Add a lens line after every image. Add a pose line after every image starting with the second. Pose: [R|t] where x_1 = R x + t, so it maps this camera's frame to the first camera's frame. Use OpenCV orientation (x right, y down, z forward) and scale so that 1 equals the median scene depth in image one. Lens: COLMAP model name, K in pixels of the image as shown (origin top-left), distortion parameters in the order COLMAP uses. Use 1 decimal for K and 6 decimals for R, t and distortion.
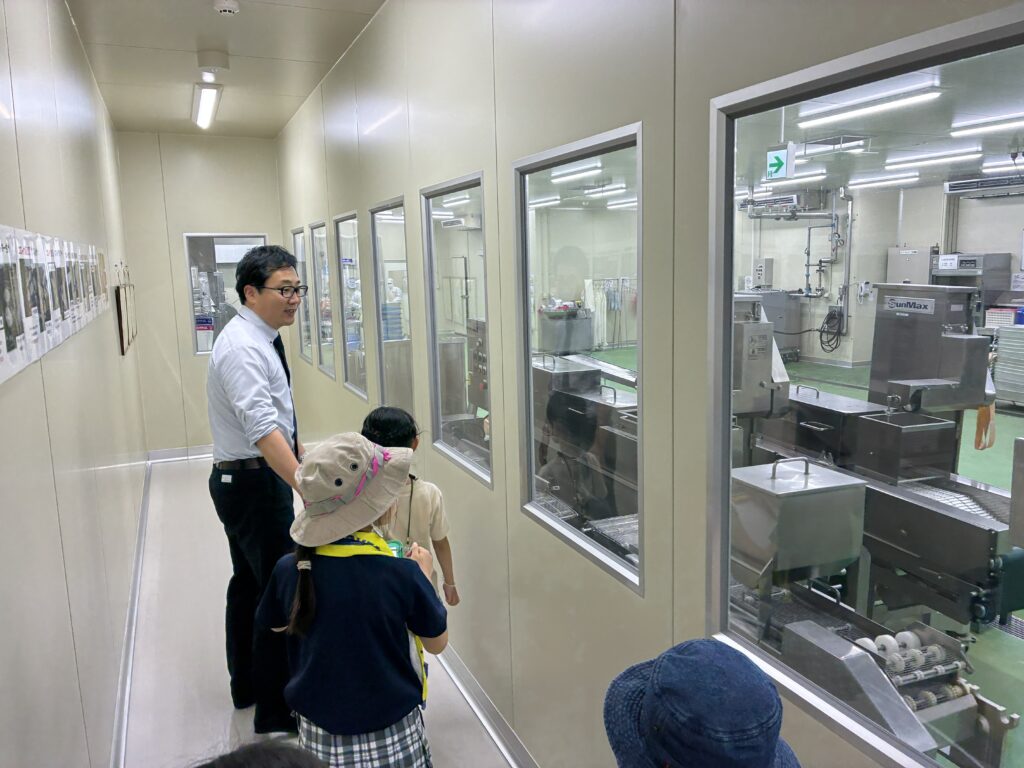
lens RADIAL K [[773.9, 0, 524.4], [0, 773.9, 381.5], [0, 0, 1]] dist [0.046073, -0.072053]
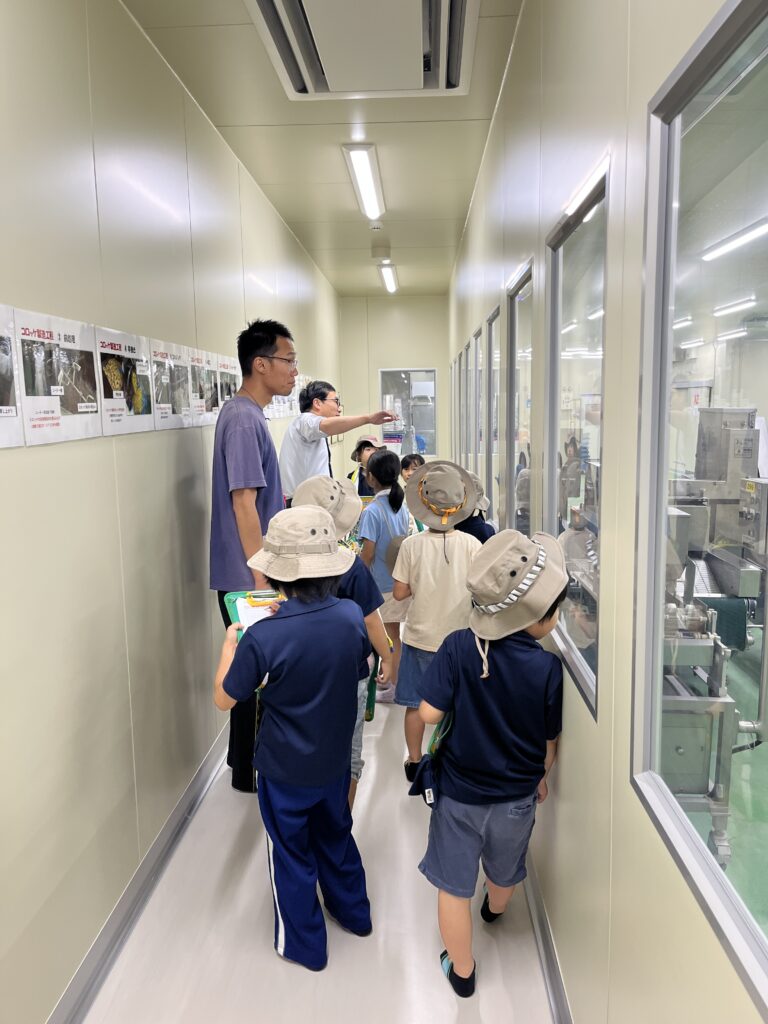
lens RADIAL K [[772.1, 0, 382.7], [0, 772.1, 515.9], [0, 0, 1]] dist [0.011068, 0.020267]
pose [[0.893661, 0.069360, -0.443350, 0.098863], [-0.071191, 0.997384, 0.012535, 0.026706], [0.443059, 0.020360, 0.896261, -0.110478]]
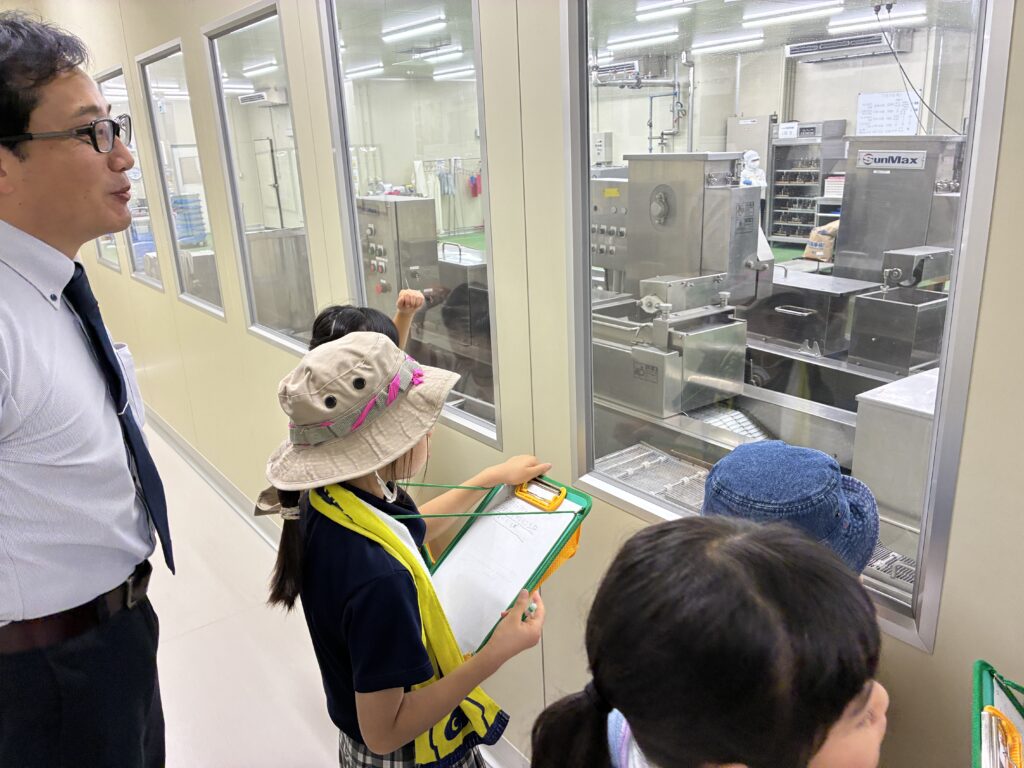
lens RADIAL K [[773.9, 0, 516.3], [0, 773.9, 383.4], [0, 0, 1]] dist [0.046073, -0.072053]
pose [[0.972550, -0.089145, 0.214940, -0.032991], [0.057757, 0.987279, 0.148133, -0.002331], [-0.225411, -0.131652, 0.965328, 0.075570]]
